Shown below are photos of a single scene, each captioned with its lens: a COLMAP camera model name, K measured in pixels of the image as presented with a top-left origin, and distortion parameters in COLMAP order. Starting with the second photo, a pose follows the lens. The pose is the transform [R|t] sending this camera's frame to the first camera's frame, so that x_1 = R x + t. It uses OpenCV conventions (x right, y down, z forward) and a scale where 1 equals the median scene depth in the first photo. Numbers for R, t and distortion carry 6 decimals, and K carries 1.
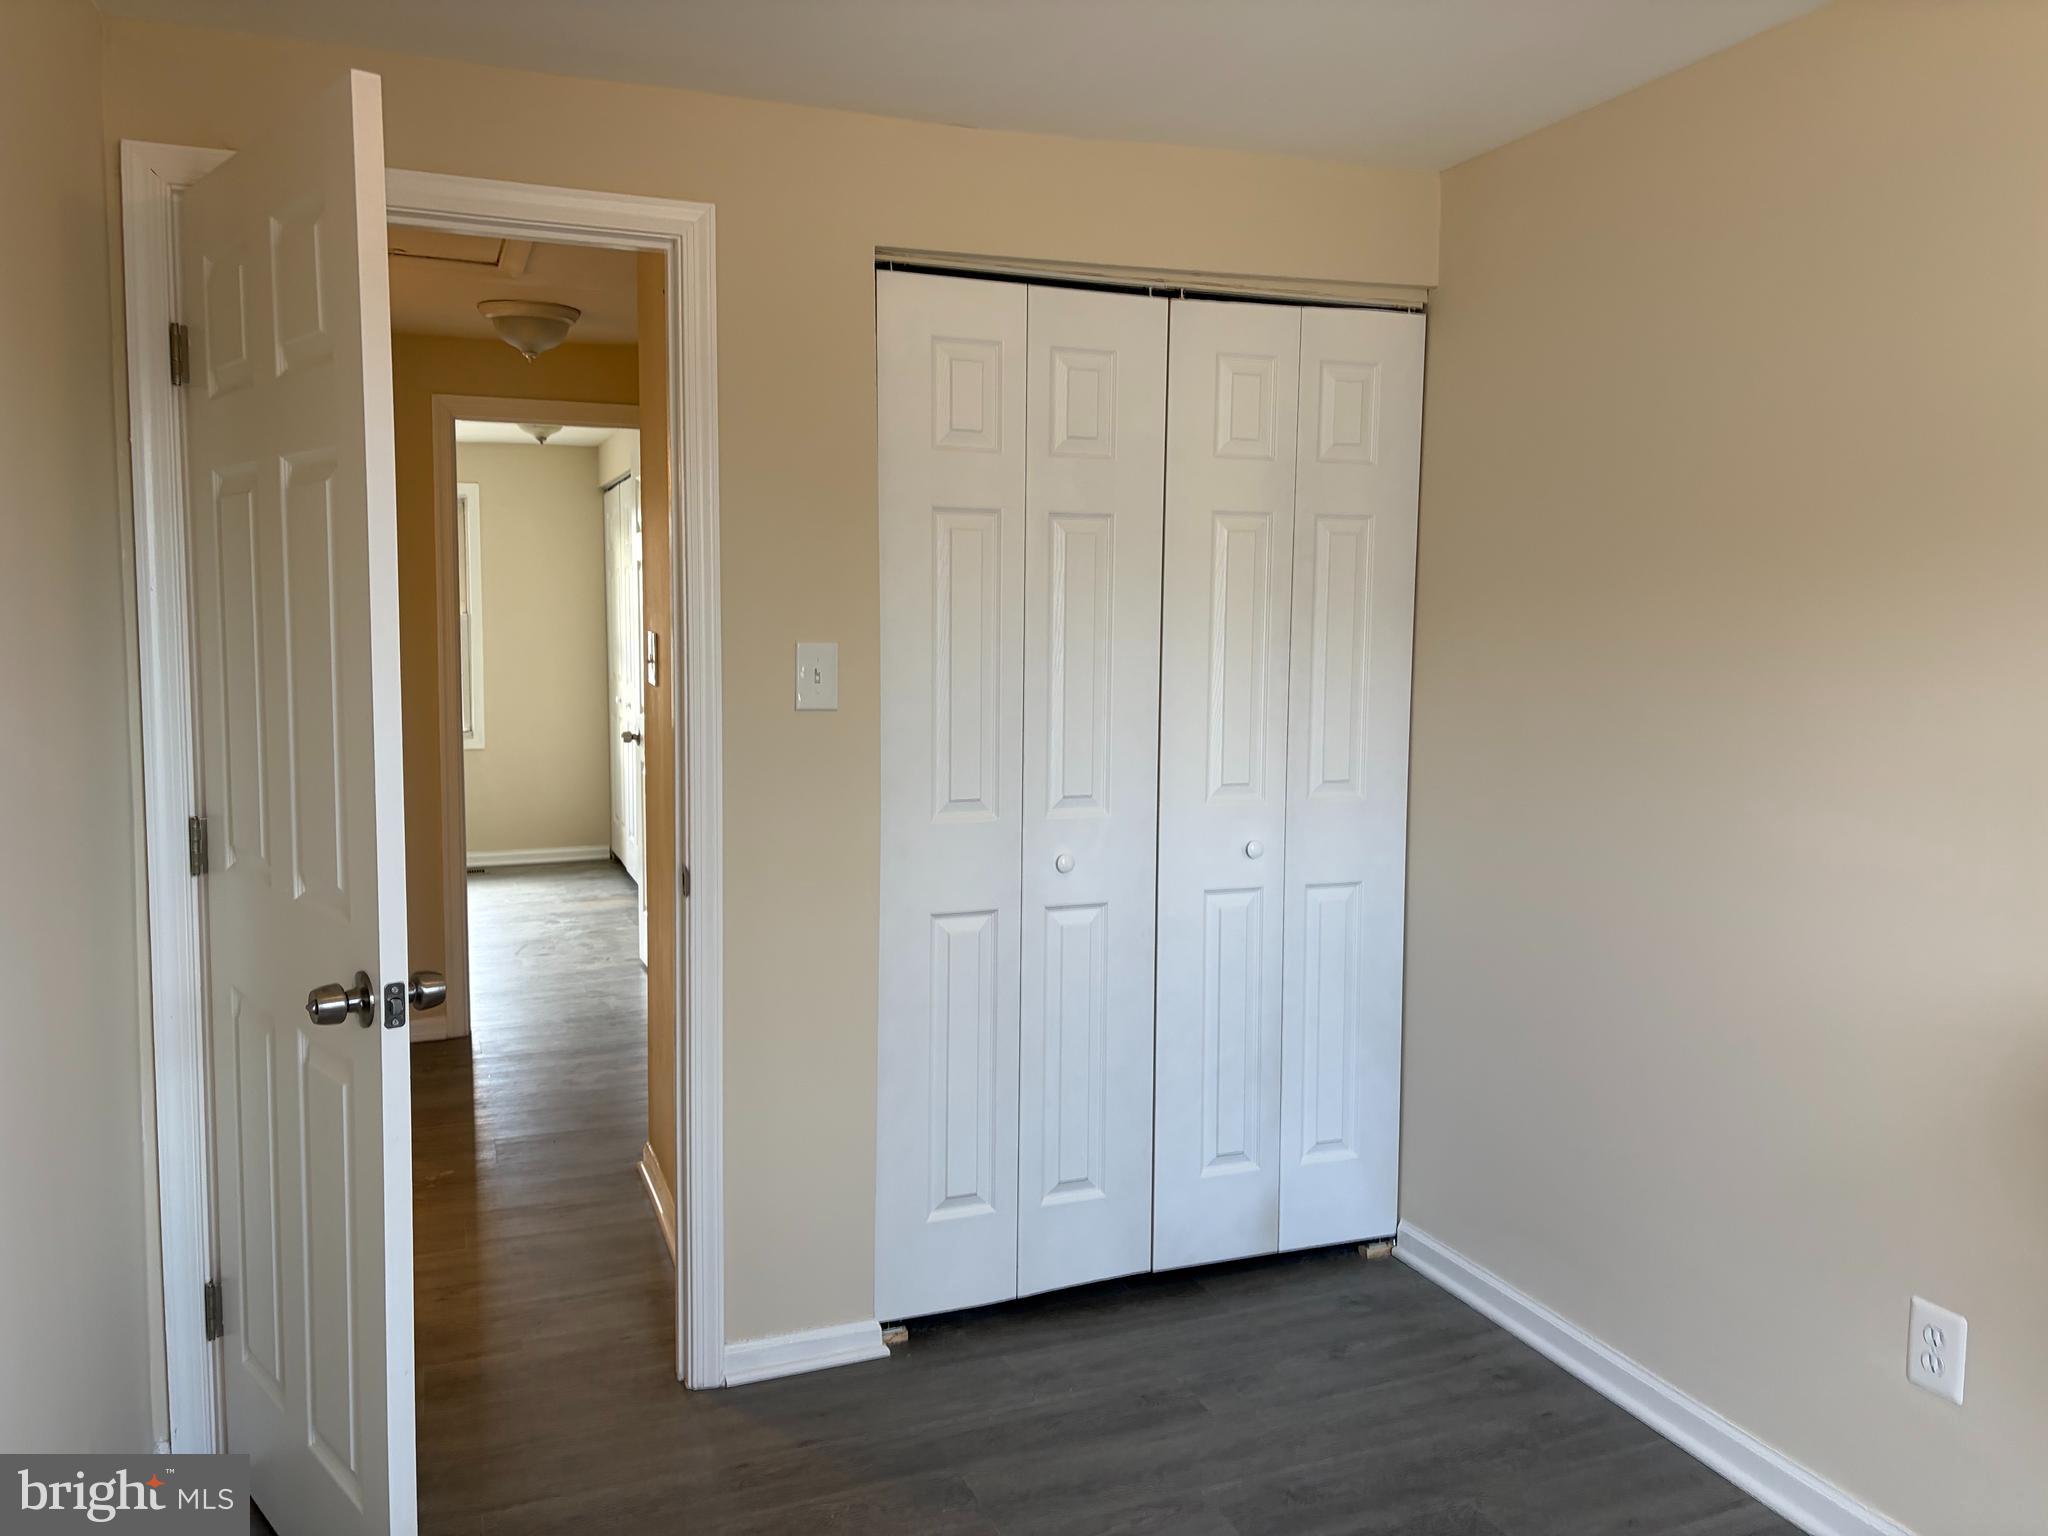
lens RADIAL K [[1546.1, 0, 1024.0], [0, 1546.1, 768.0], [0, 0, 1]] dist [0.095374, -0.000598]
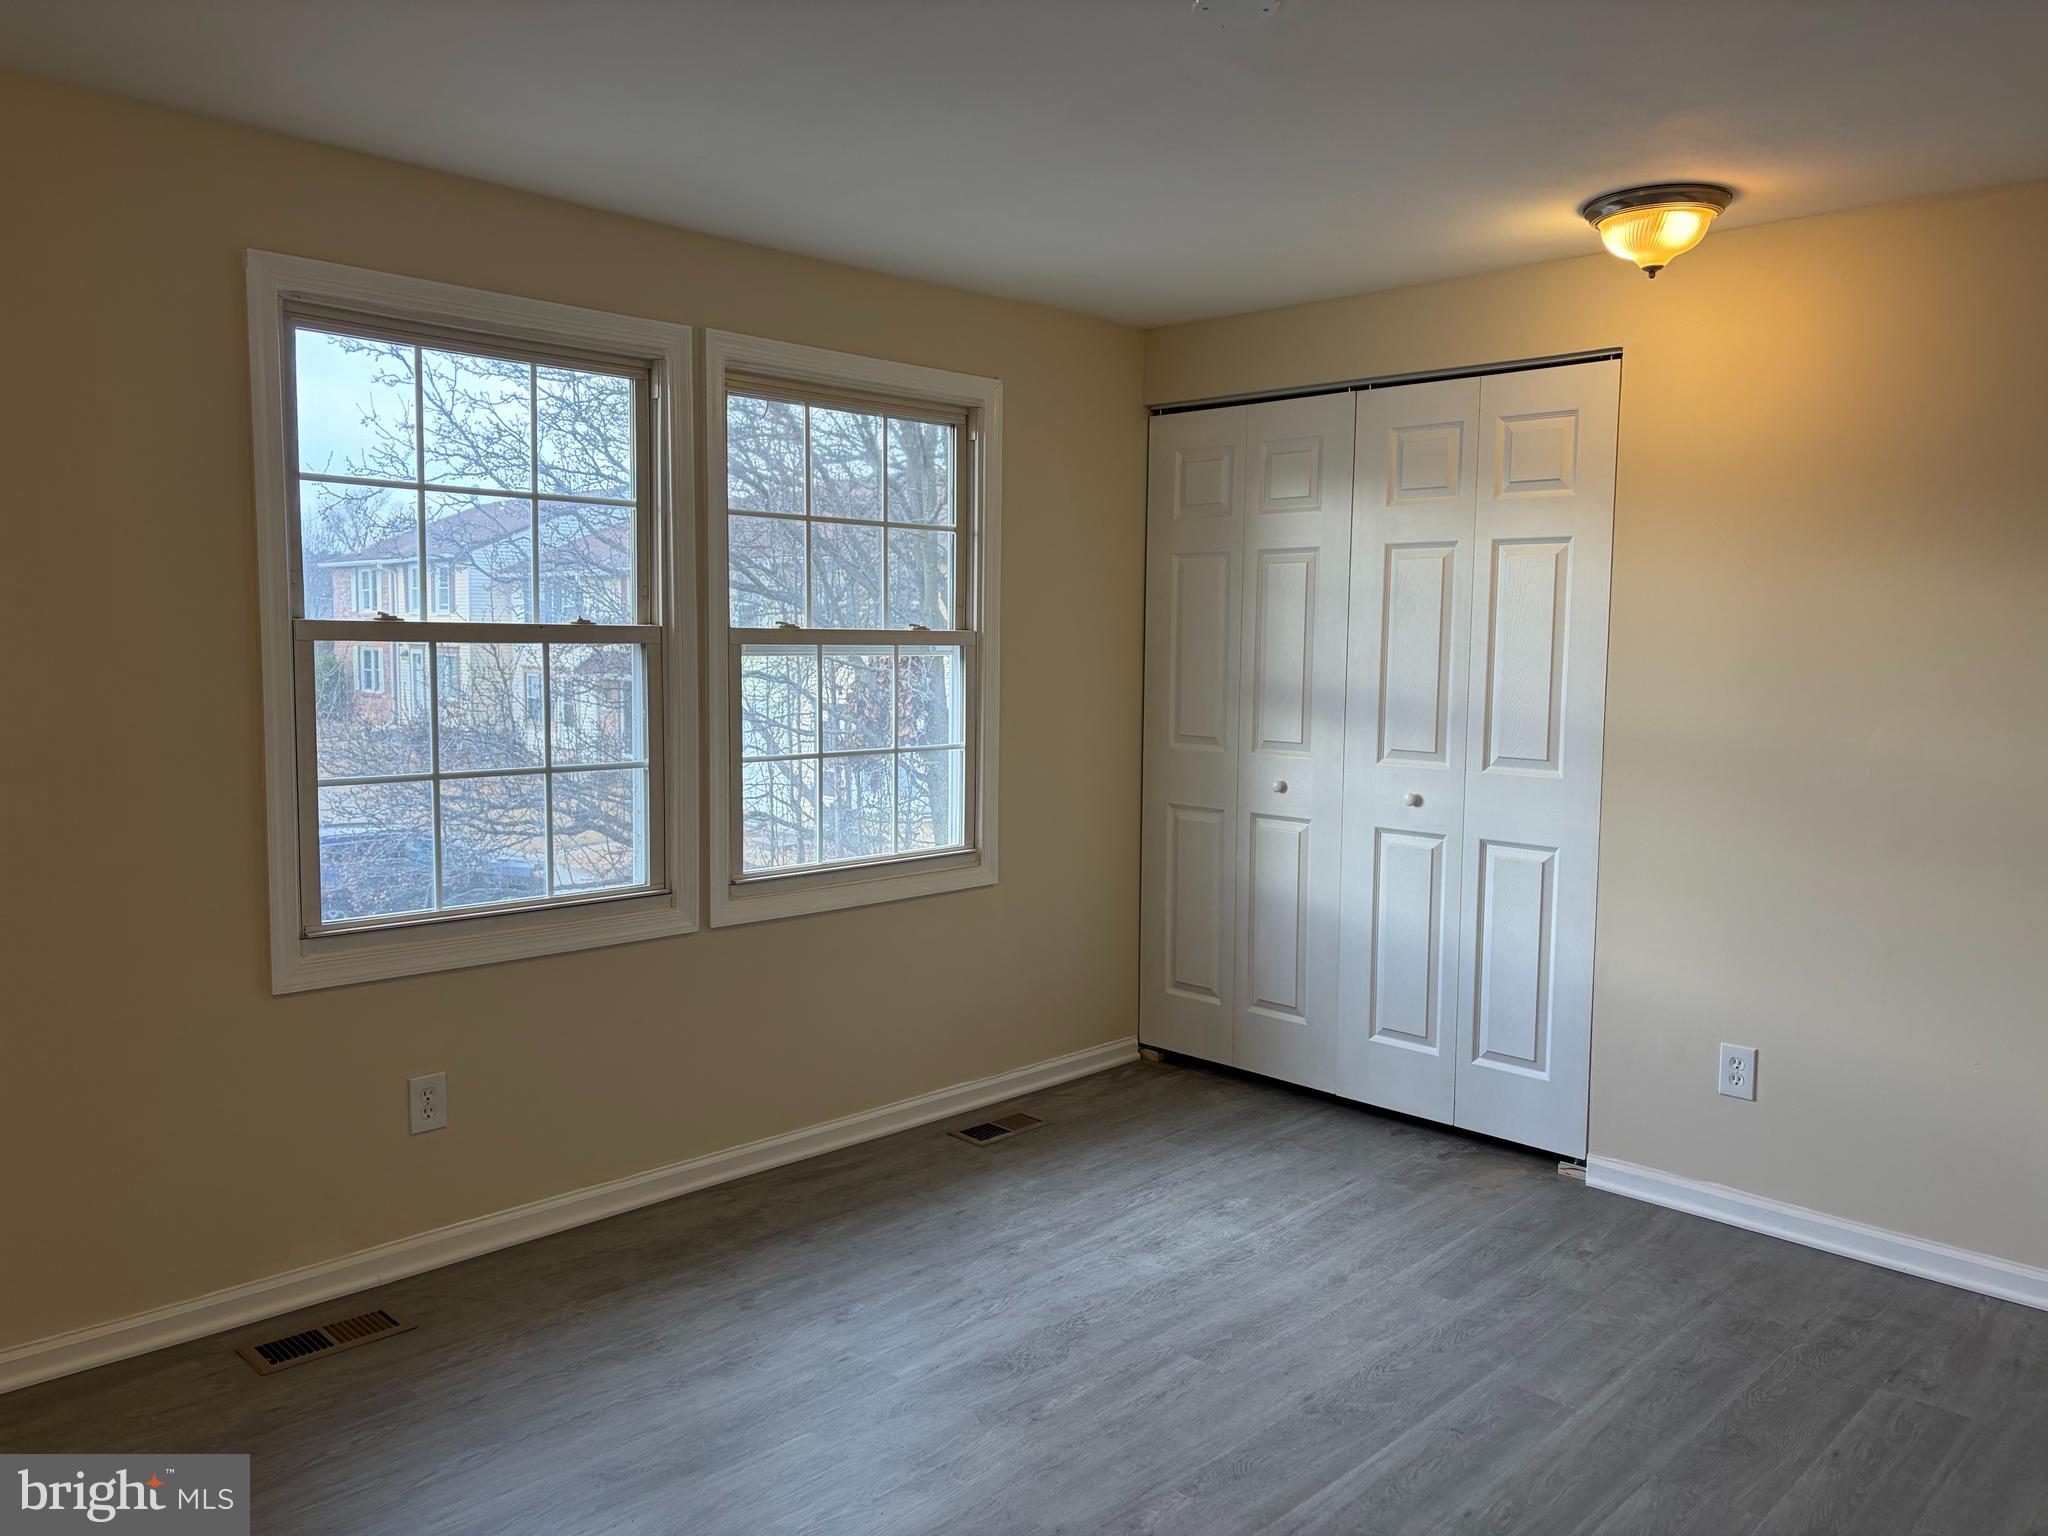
lens RADIAL K [[1546.1, 0, 1024.0], [0, 1546.1, 768.0], [0, 0, 1]] dist [0.095374, -0.000598]
pose [[0.430462, 0.083162, -0.898770, 1.252099], [-0.090657, 0.994695, 0.048618, -0.005918], [0.898044, 0.060551, 0.435717, 0.141339]]
